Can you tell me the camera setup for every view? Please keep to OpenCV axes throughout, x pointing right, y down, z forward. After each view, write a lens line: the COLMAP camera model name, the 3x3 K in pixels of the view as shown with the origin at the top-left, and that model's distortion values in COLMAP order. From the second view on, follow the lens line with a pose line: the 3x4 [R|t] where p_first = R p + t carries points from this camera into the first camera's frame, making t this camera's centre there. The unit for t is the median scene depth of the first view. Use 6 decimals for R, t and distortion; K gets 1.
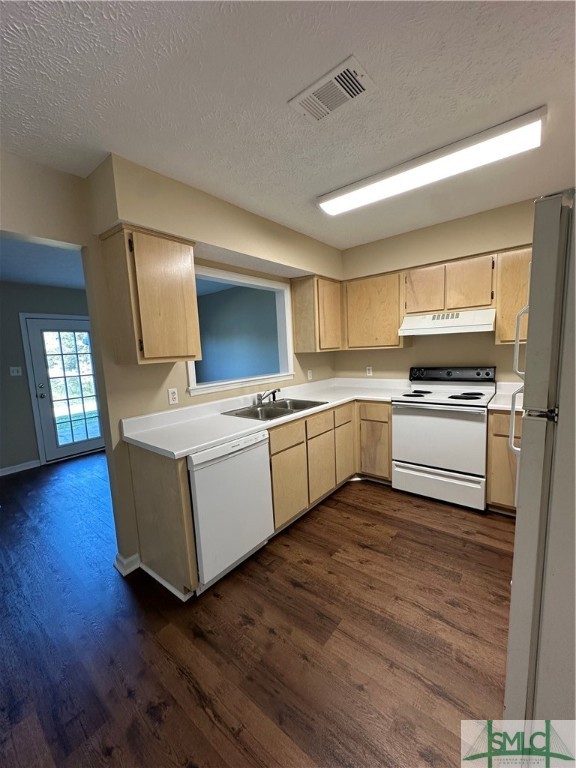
lens RADIAL K [[303.1, 0, 288.0], [0, 303.1, 384.0], [0, 0, 1]] dist [-0.006337, 0.000011]
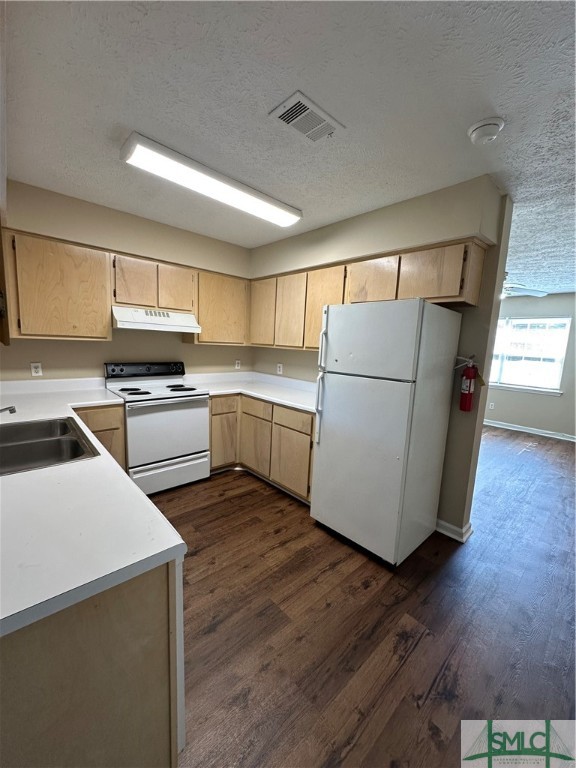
lens RADIAL K [[303.1, 0, 288.0], [0, 303.1, 384.0], [0, 0, 1]] dist [-0.006337, 0.000011]
pose [[0.142657, -0.079627, 0.986564, -0.541851], [0.059854, 0.995628, 0.071704, -0.037472], [-0.987961, 0.048820, 0.146800, 0.492836]]
